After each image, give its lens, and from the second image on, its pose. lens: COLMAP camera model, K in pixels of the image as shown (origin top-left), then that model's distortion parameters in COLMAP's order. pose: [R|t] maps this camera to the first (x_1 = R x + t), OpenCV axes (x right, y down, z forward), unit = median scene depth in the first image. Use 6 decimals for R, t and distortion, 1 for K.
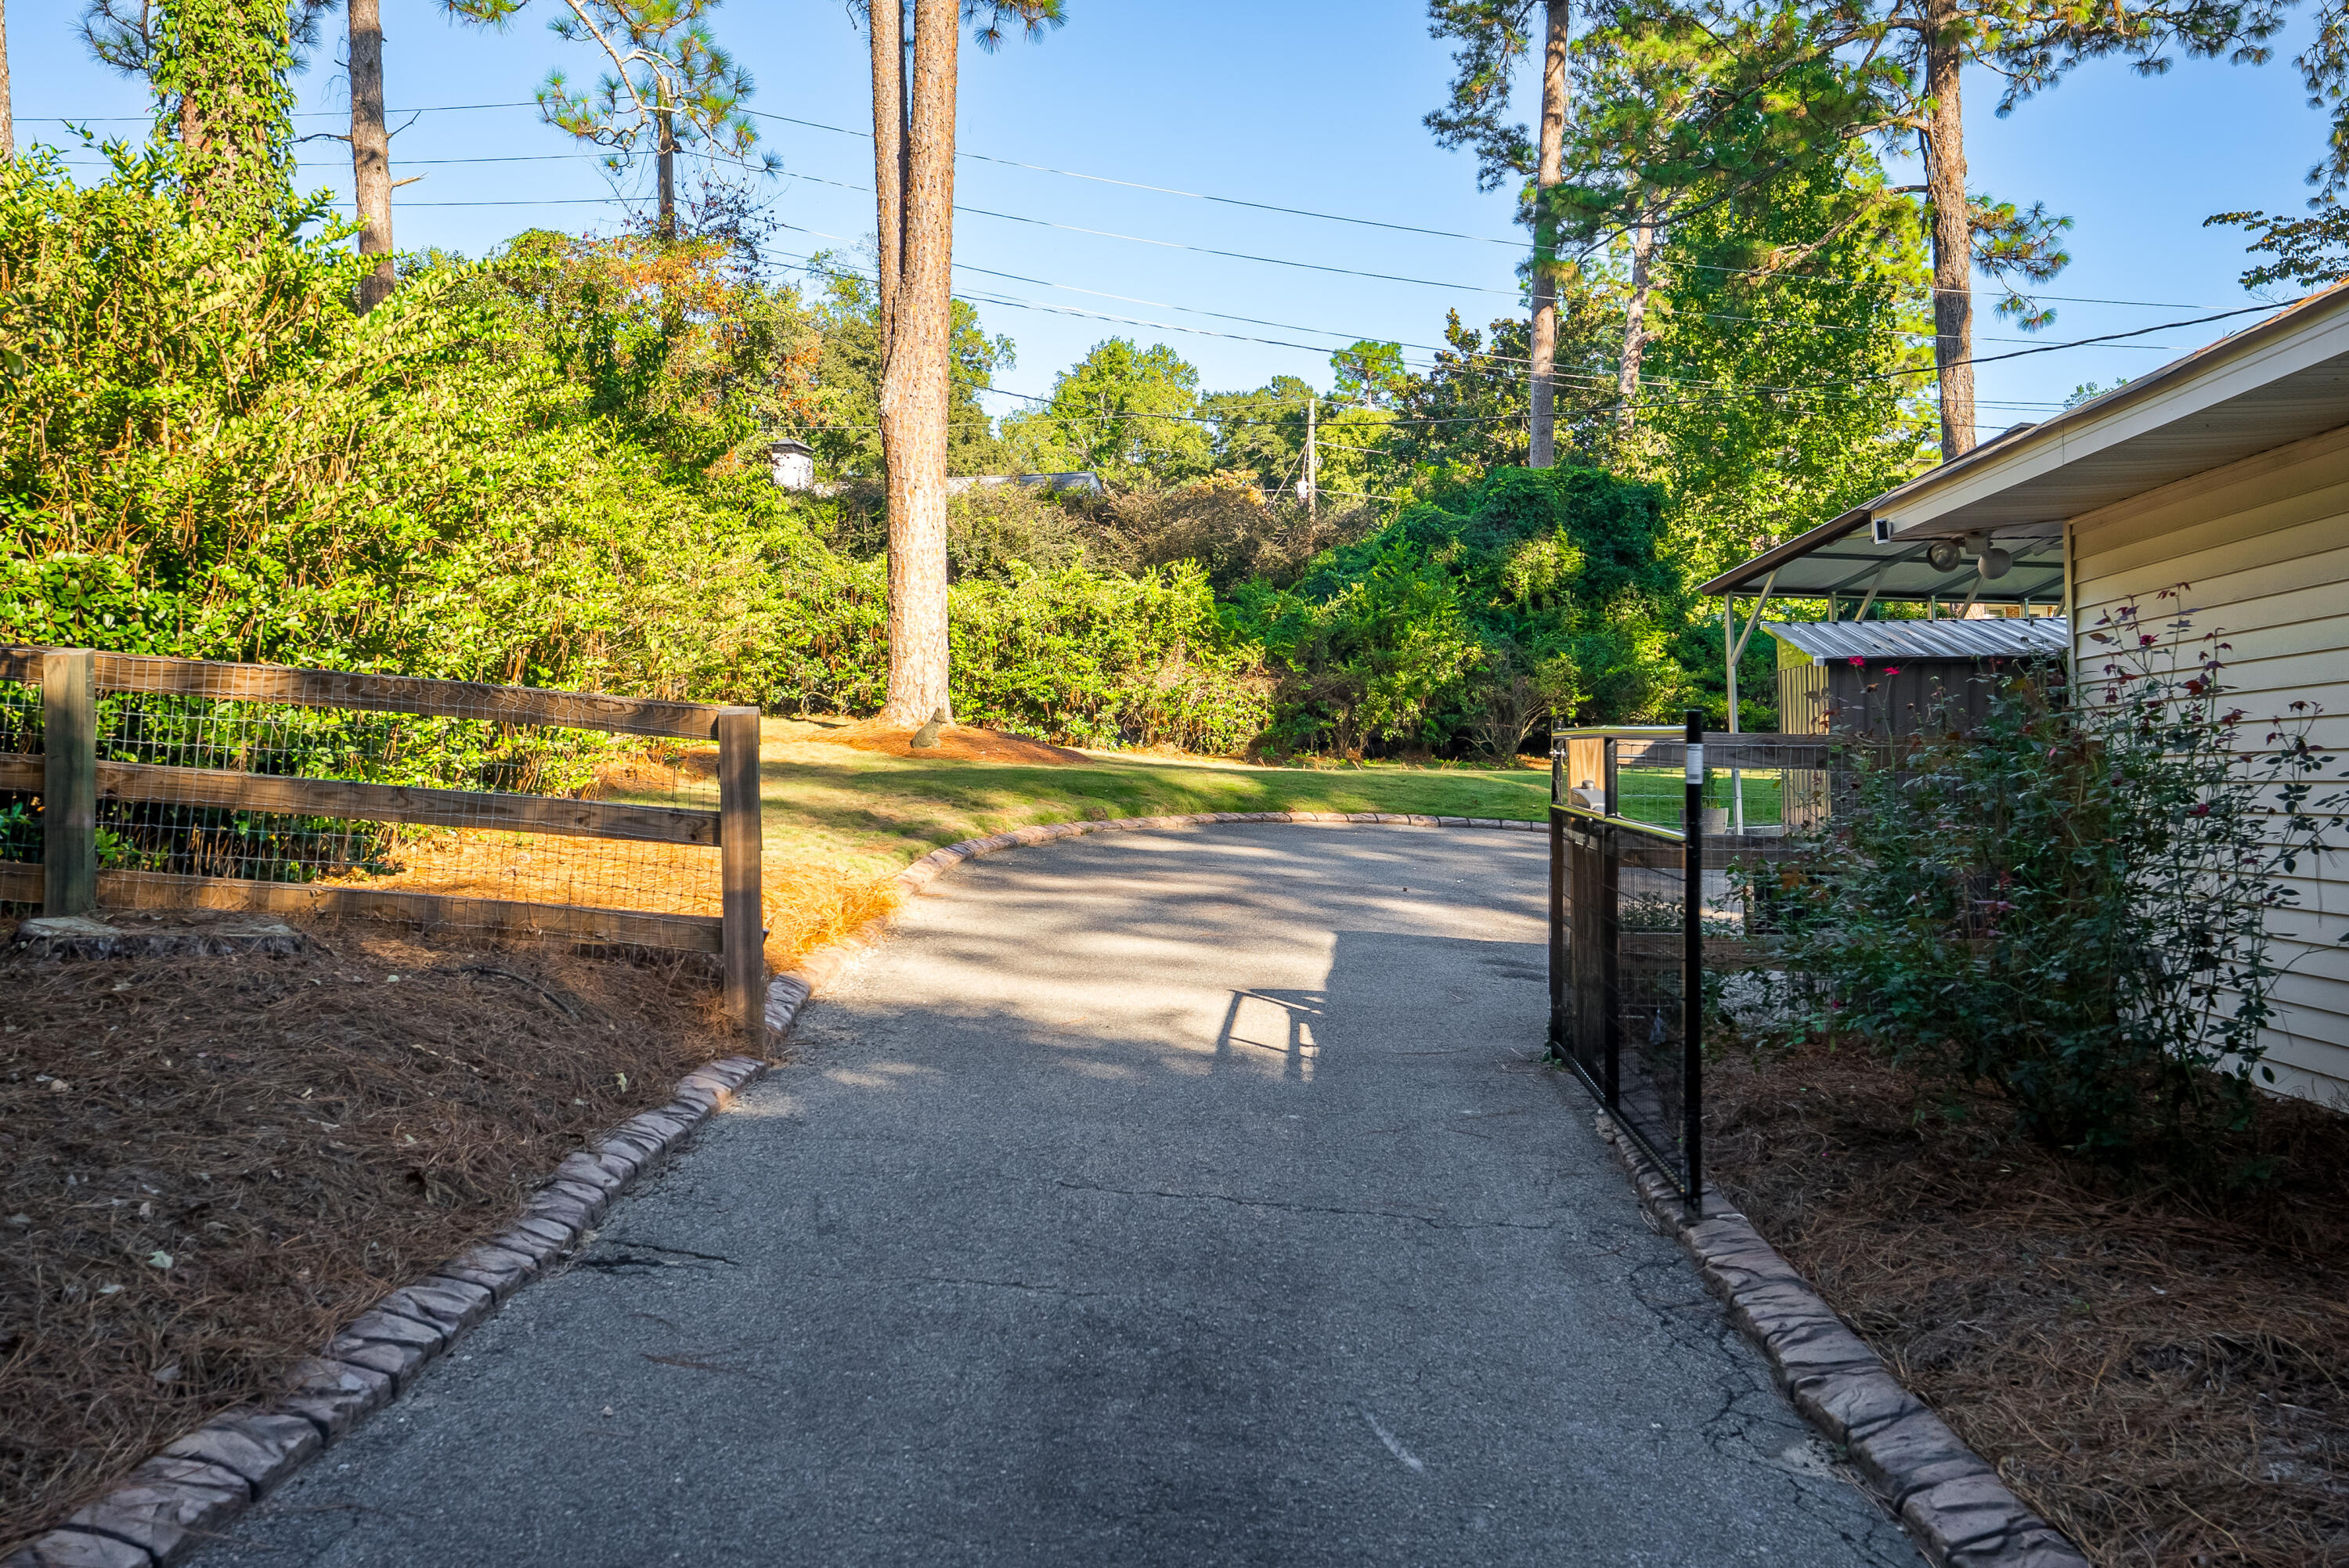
lens RADIAL K [[2214.8, 0, 1239.1], [0, 2214.8, 786.7], [0, 0, 1]] dist [0.042181, -0.000722]
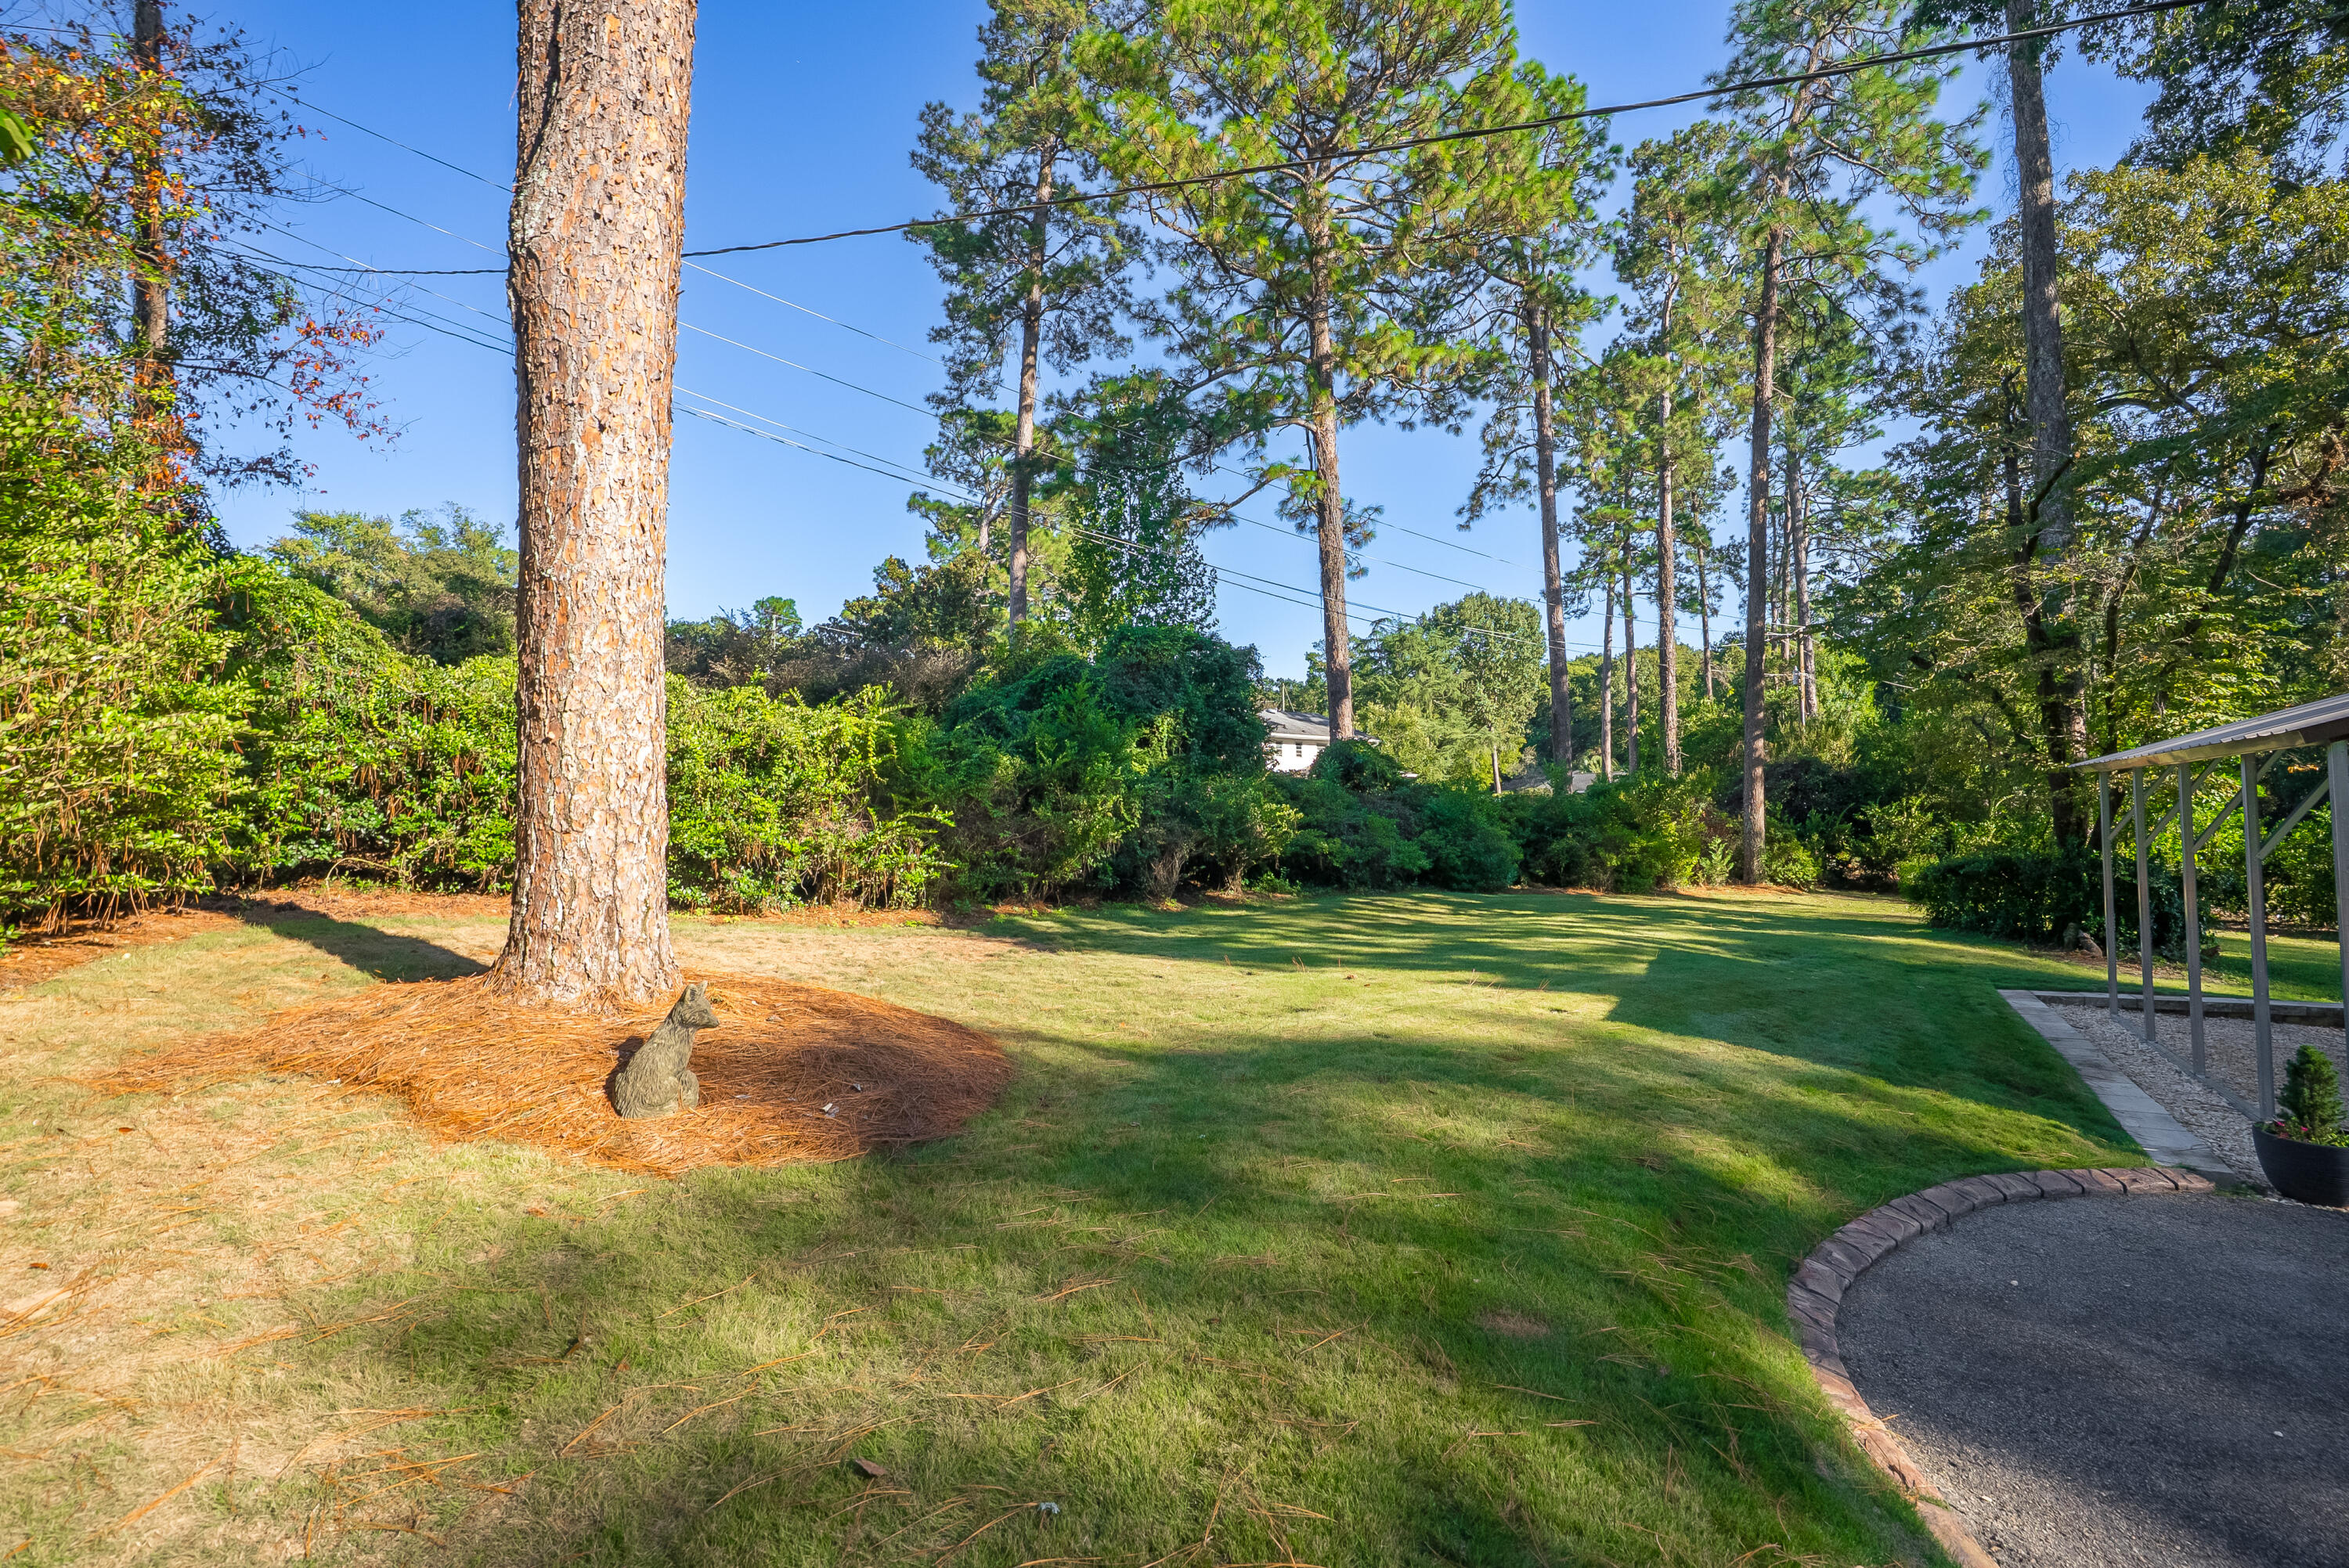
lens RADIAL K [[1073.9, 0, 1141.9], [0, 1073.9, 809.6], [0, 0, 1]] dist [-0.049687, 0.019716]
pose [[0.912094, 0.009515, 0.409872, -0.149807], [0.002308, 0.999596, -0.028342, -0.064219], [-0.409976, 0.026797, 0.911703, 0.869502]]
